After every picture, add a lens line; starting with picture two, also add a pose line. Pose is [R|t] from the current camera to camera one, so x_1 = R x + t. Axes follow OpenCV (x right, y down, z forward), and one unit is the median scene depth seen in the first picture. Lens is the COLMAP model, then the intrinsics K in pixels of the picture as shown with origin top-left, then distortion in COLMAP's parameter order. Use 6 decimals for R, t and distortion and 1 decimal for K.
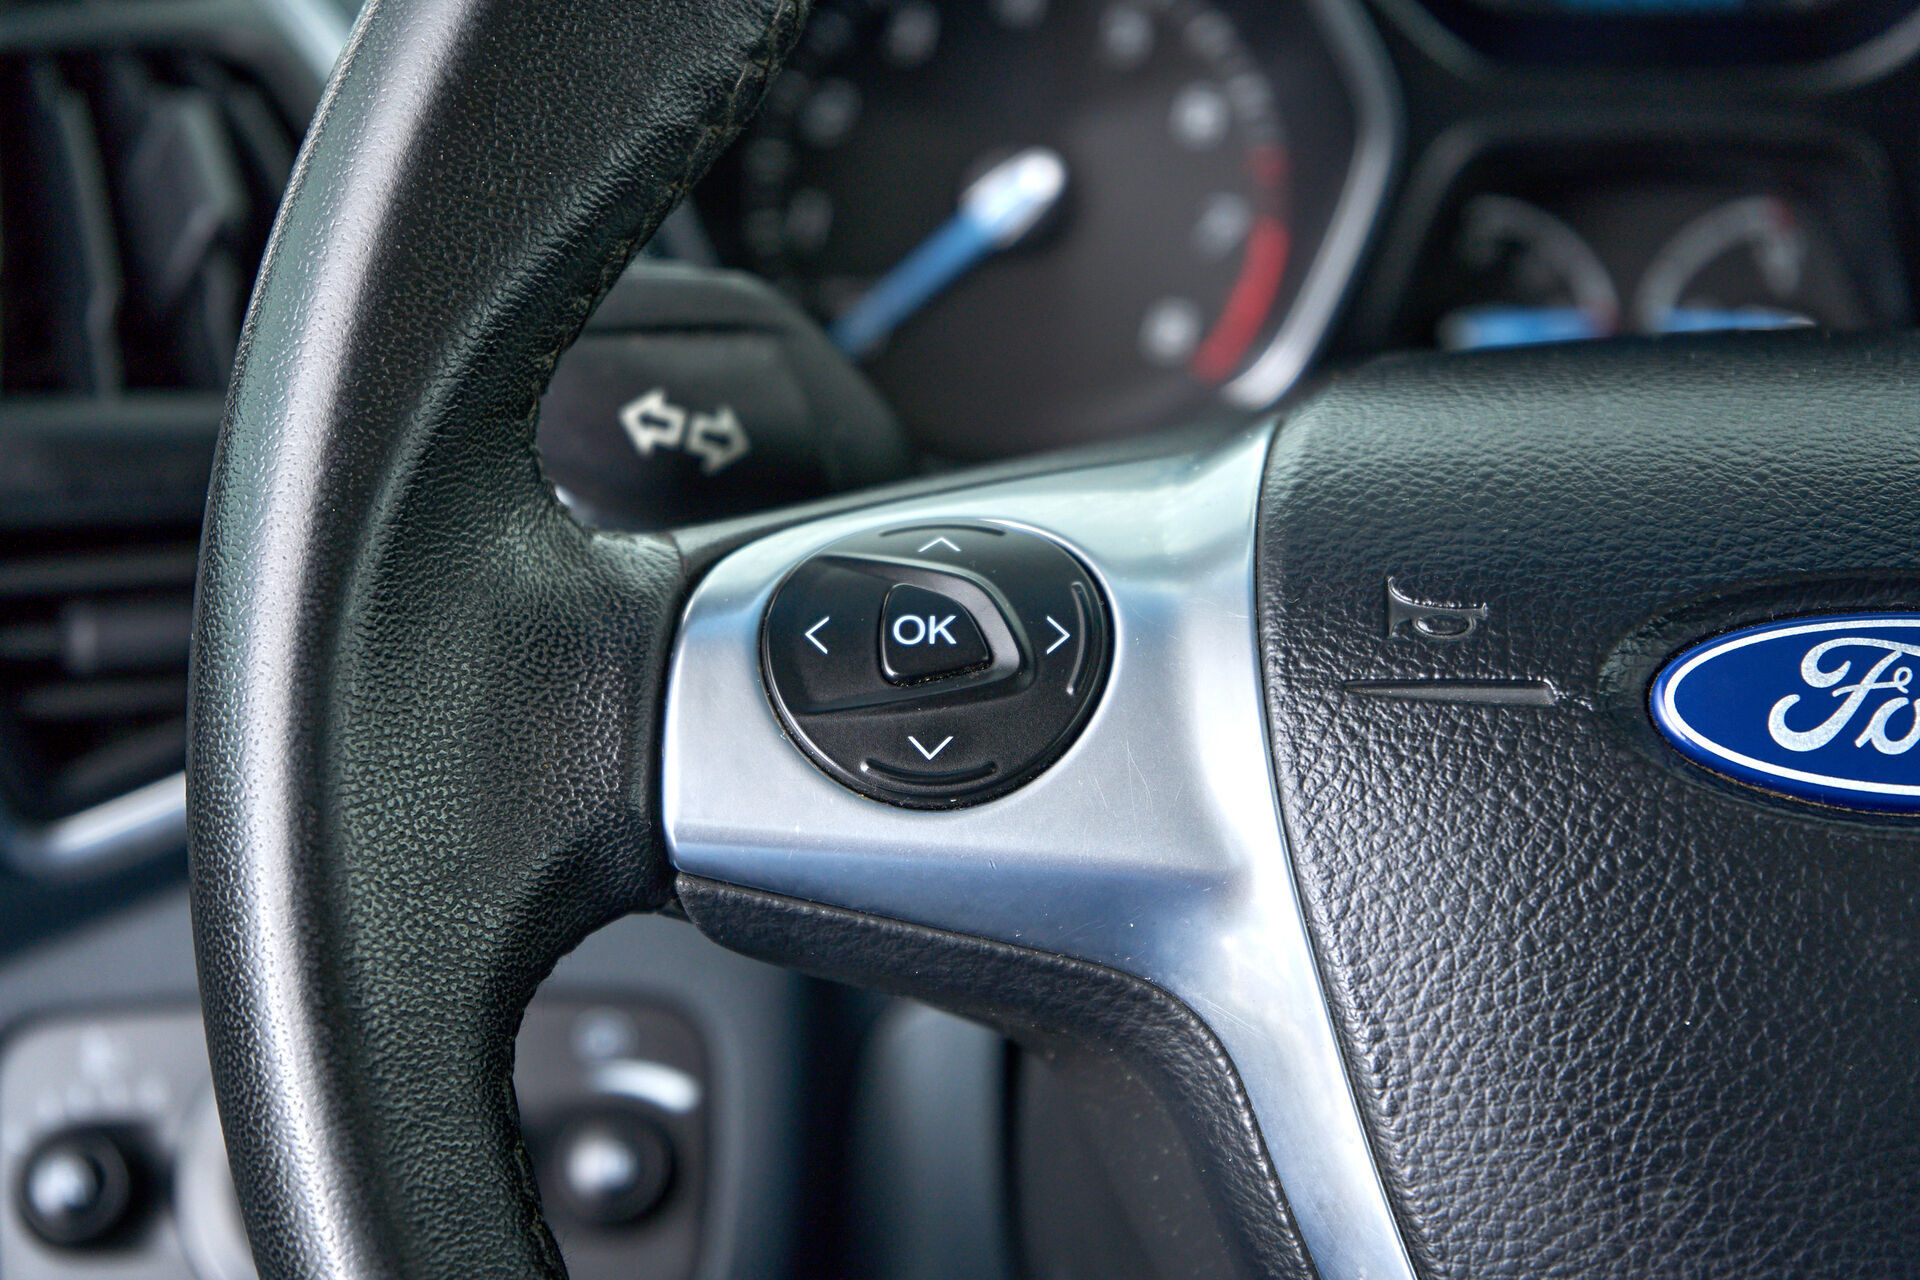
lens RADIAL K [[4115.3, 0, 960.0], [0, 4115.3, 640.0], [0, 0, 1]] dist [-0.026243, -0.004681]
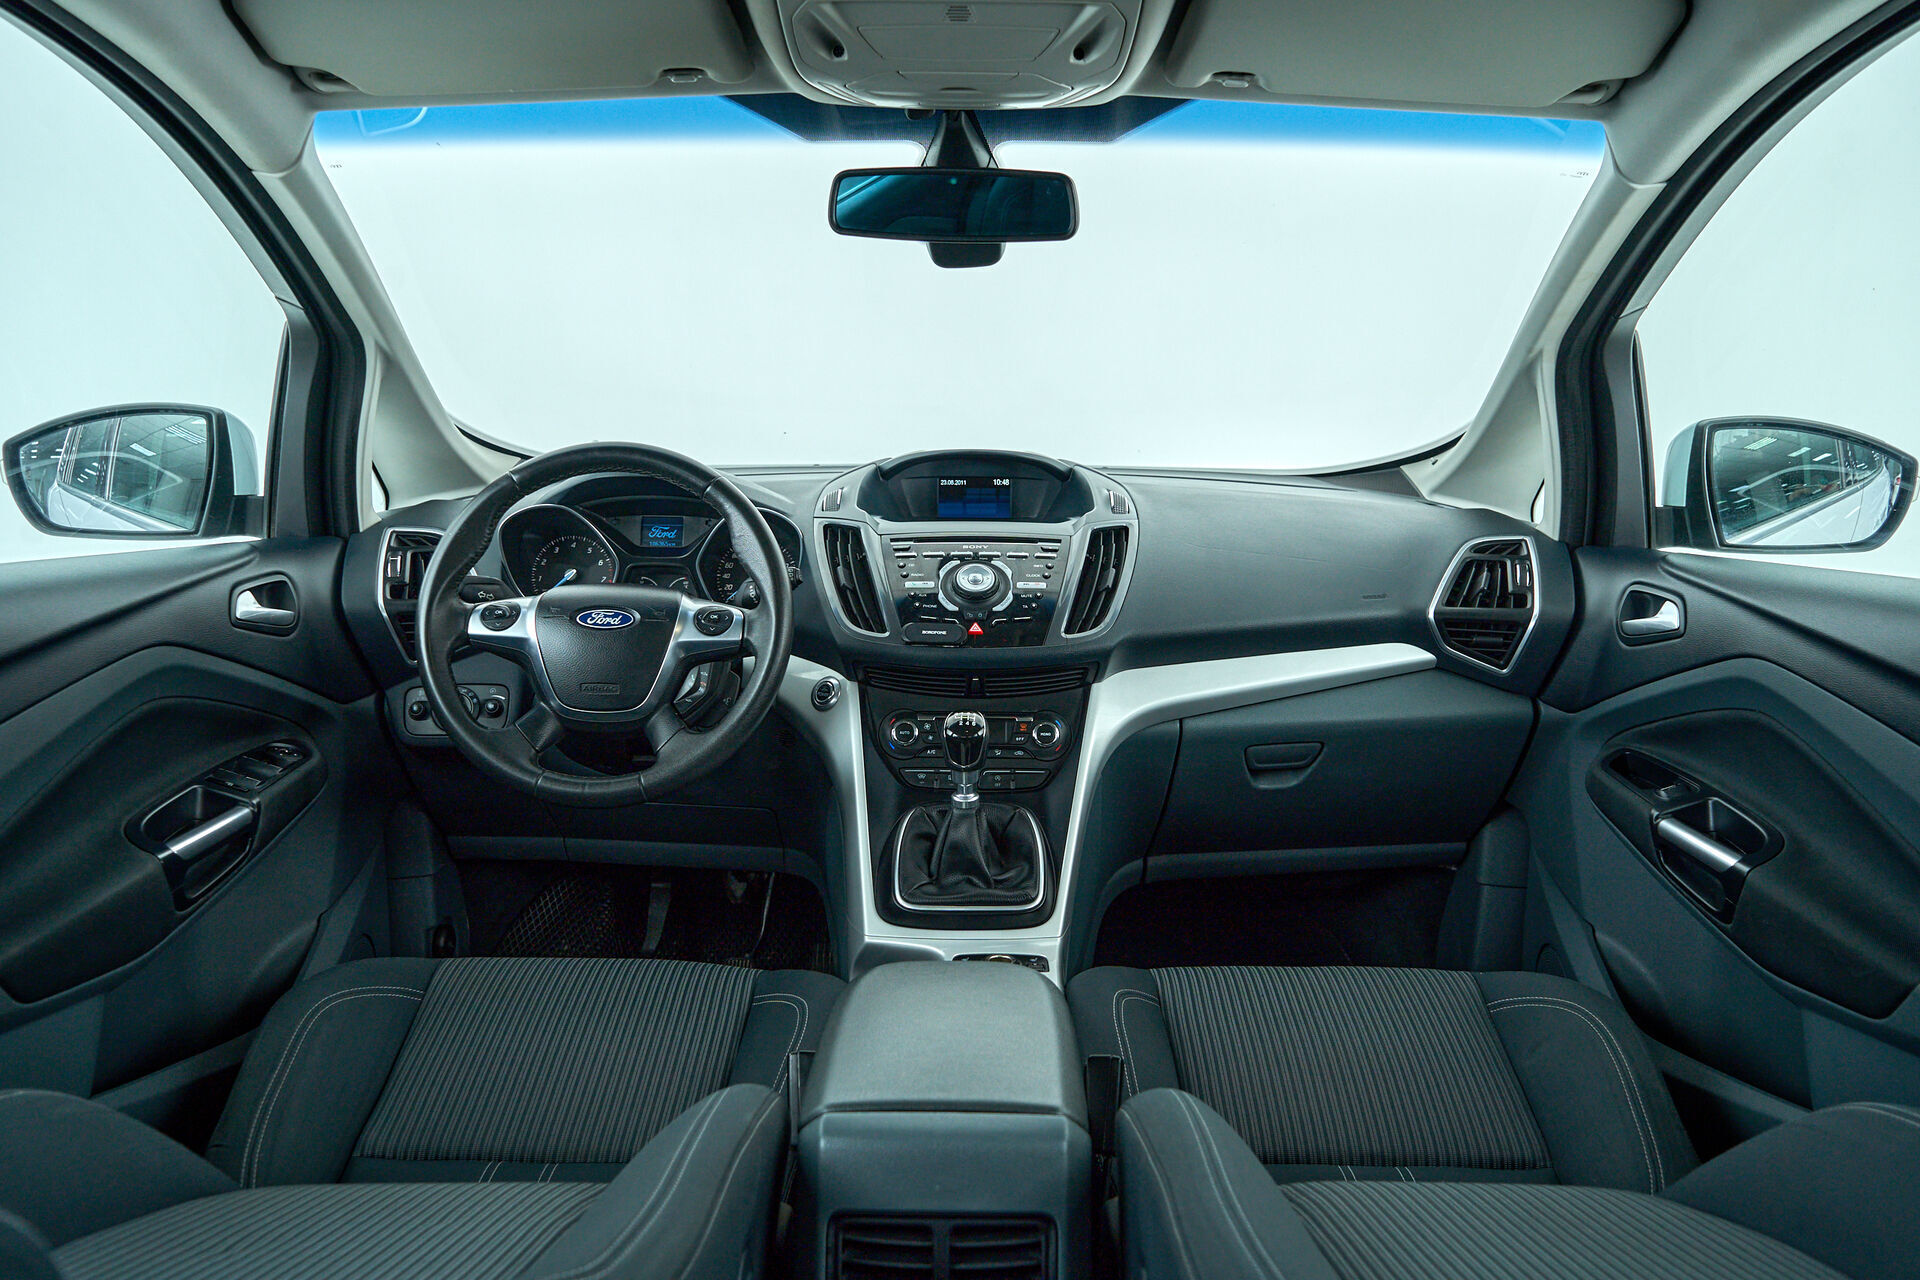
lens RADIAL K [[1536.8, 0, 960.0], [0, 1536.8, 640.0], [0, 0, 1]] dist [0.006134, -0.005470]
pose [[0.998858, 0.002628, 0.047712, 0.805424], [0.002263, 0.994766, -0.102151, 0.387908], [-0.047731, 0.102142, 0.993624, -2.285922]]
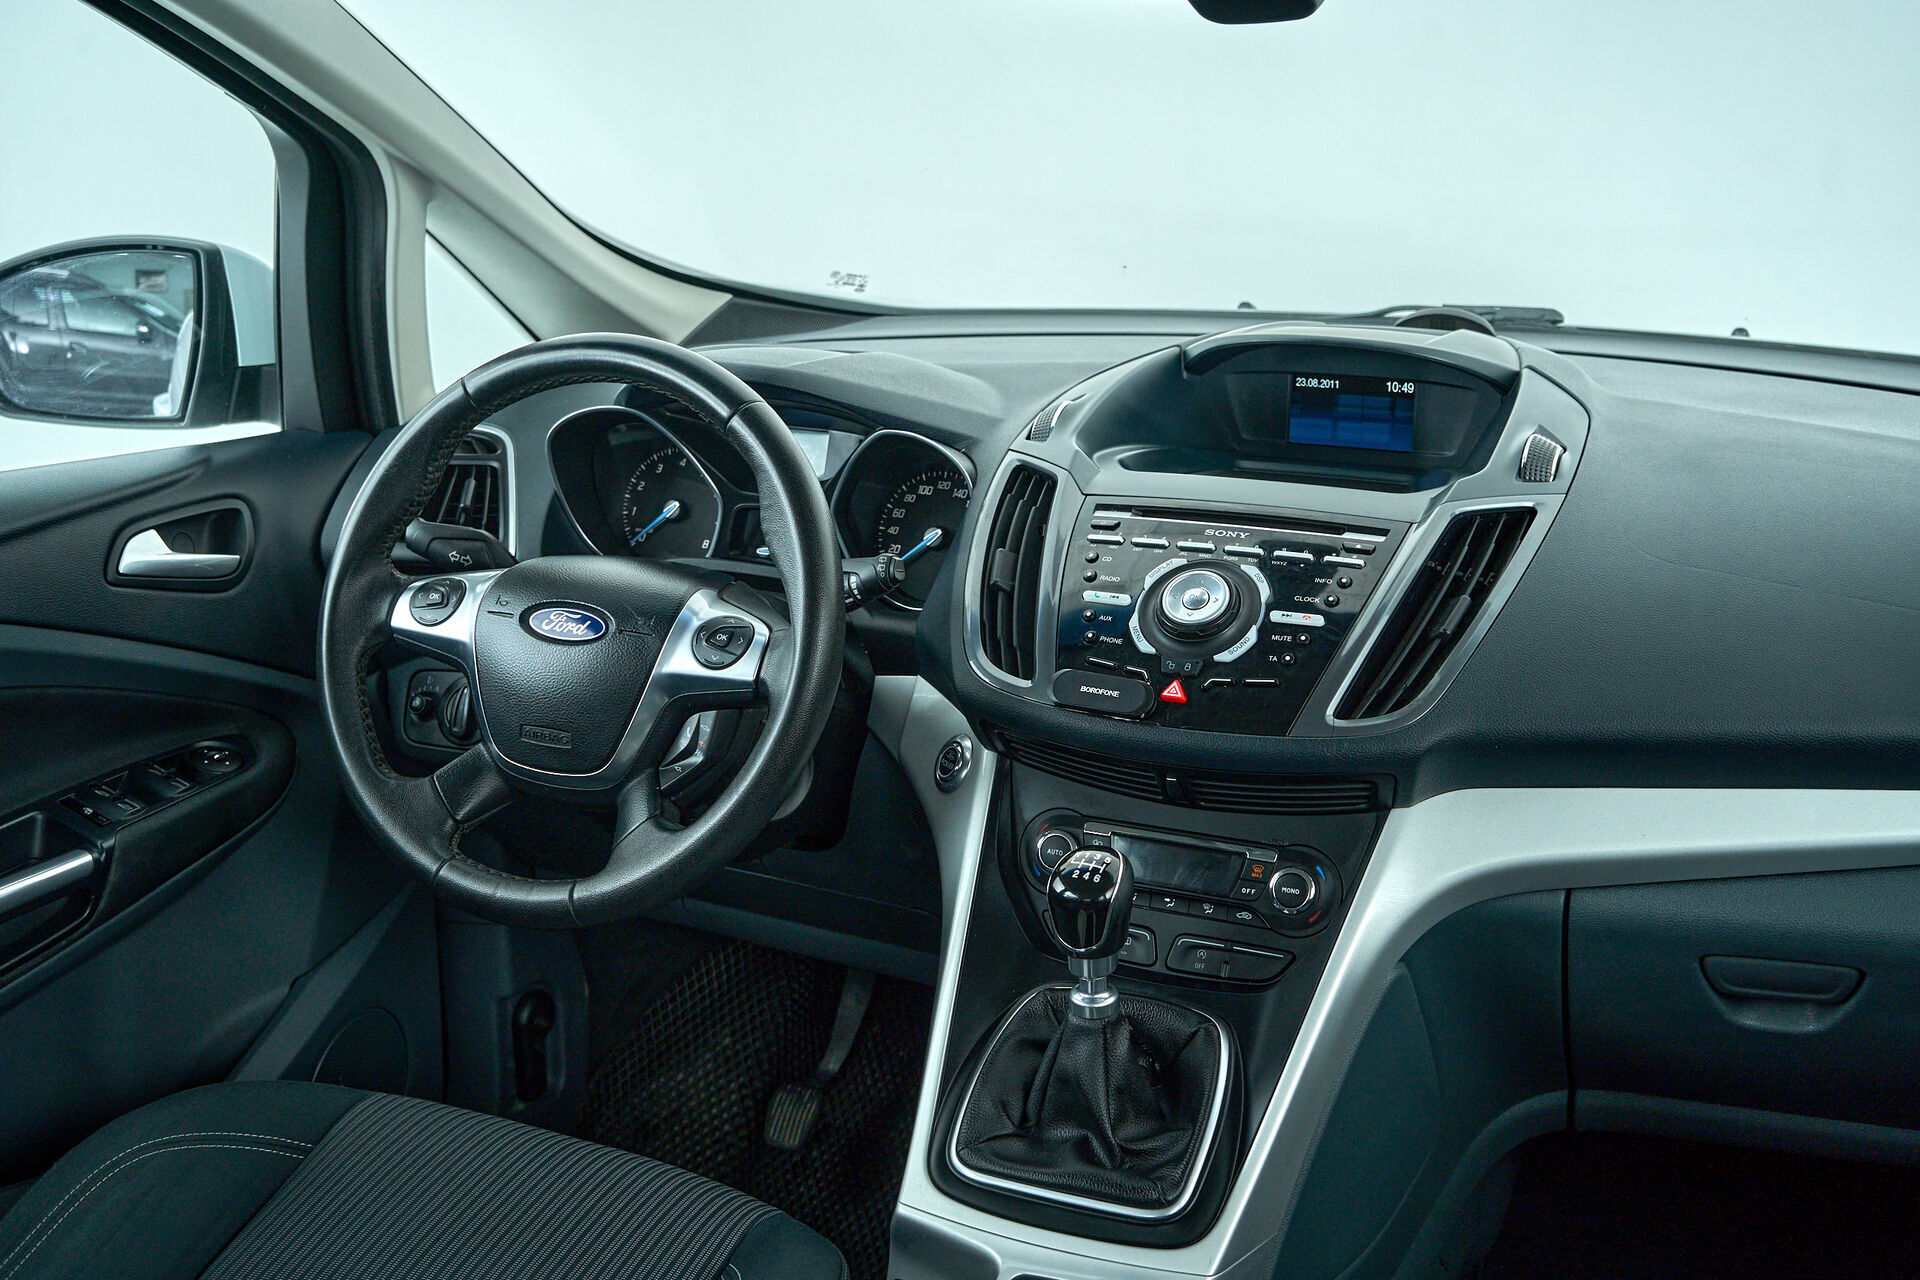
lens RADIAL K [[2173.8, 0, 960.0], [0, 2173.8, 640.0], [0, 0, 1]] dist [-0.027282, -0.039698]
pose [[0.928942, 0.101117, -0.356149, 1.704243], [-0.102006, 0.994650, 0.016336, -0.062356], [0.355895, 0.021154, 0.934286, -1.528614]]
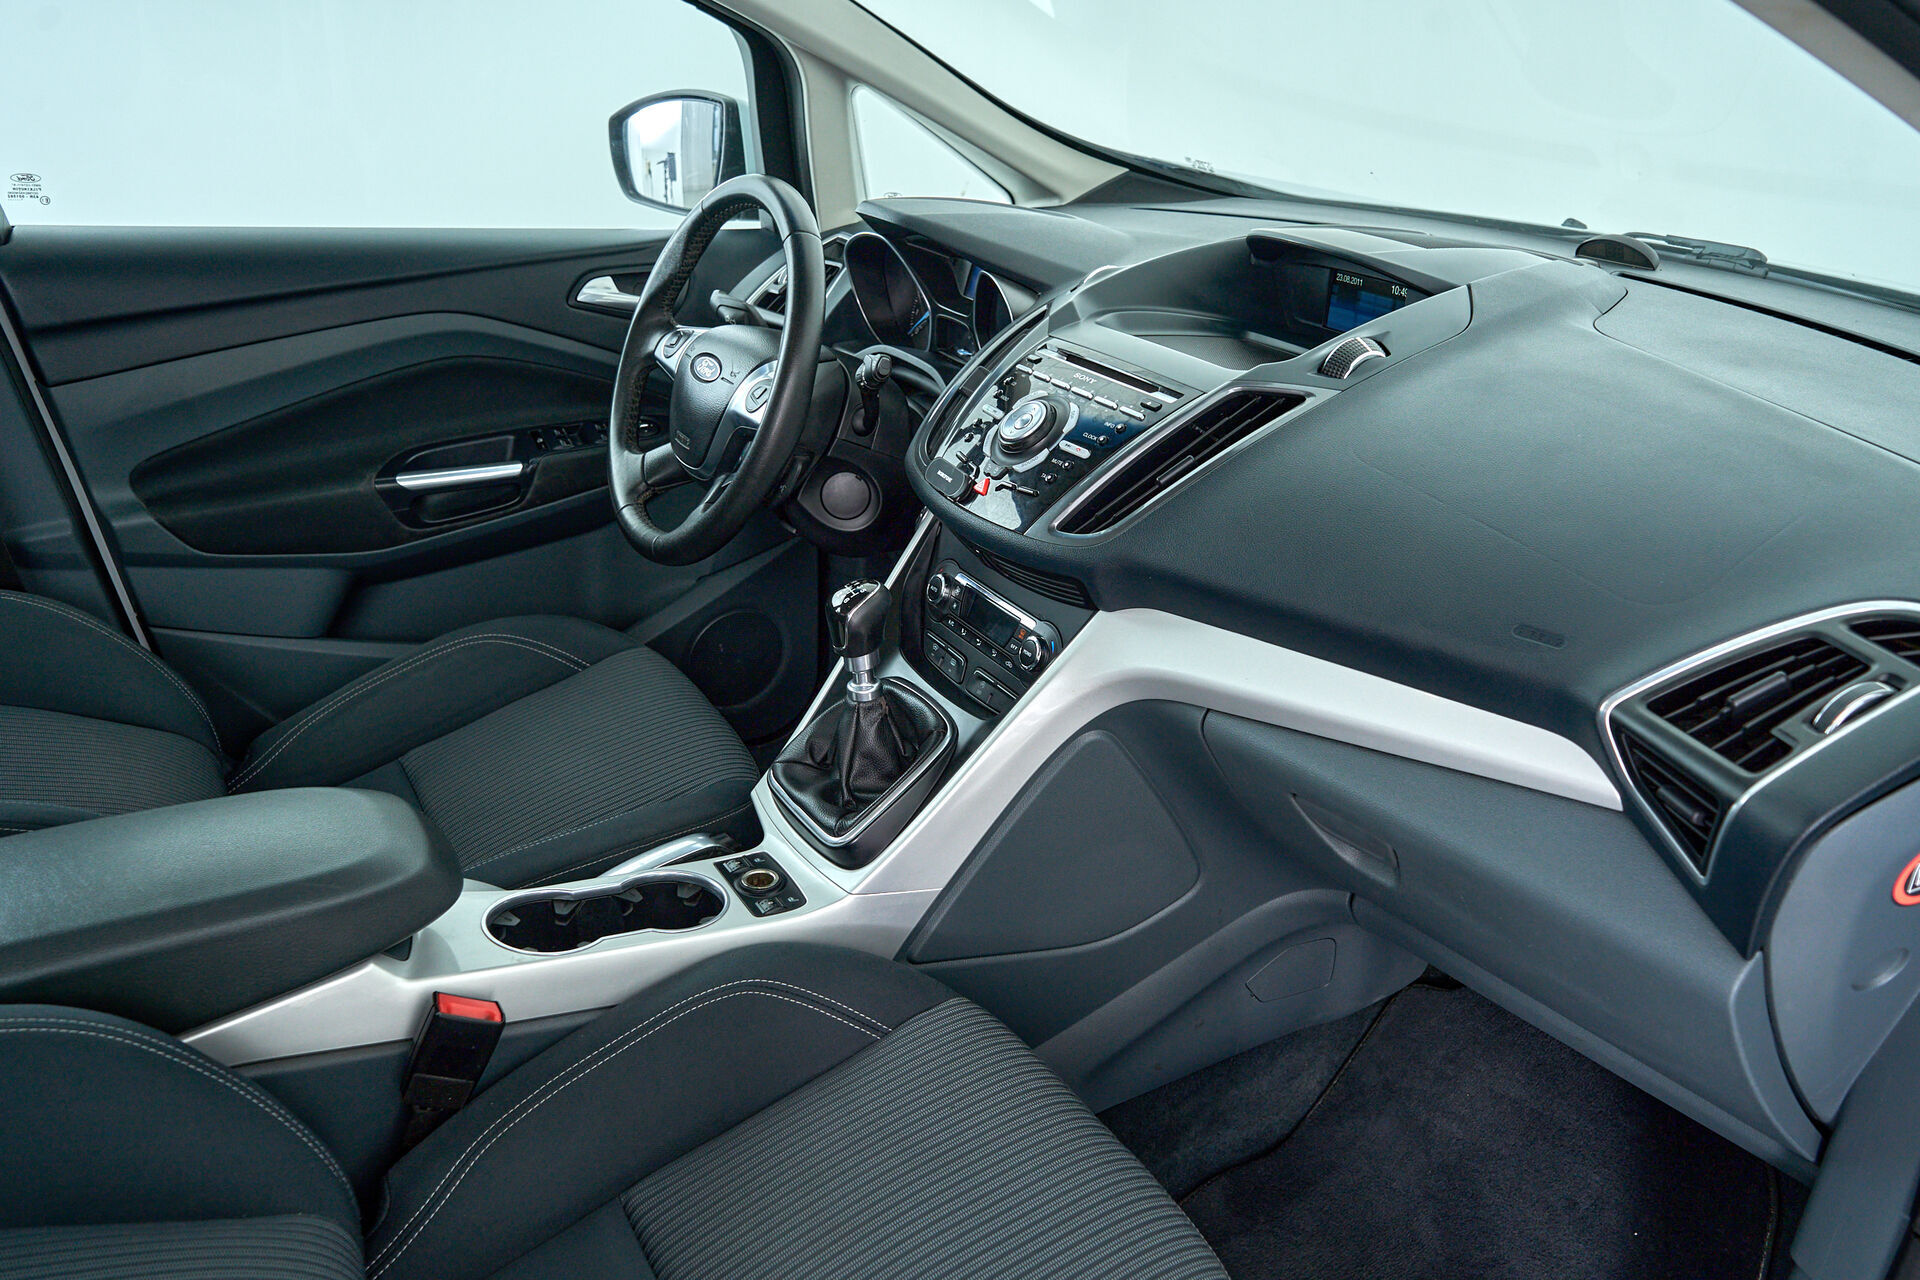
lens RADIAL K [[1569.7, 0, 960.0], [0, 1569.7, 640.0], [0, 0, 1]] dist [0.008333, -0.000368]
pose [[0.541920, 0.348536, -0.764752, 3.042468], [-0.247911, 0.935757, 0.250796, -0.384048], [0.803034, 0.053679, 0.593511, -0.475243]]
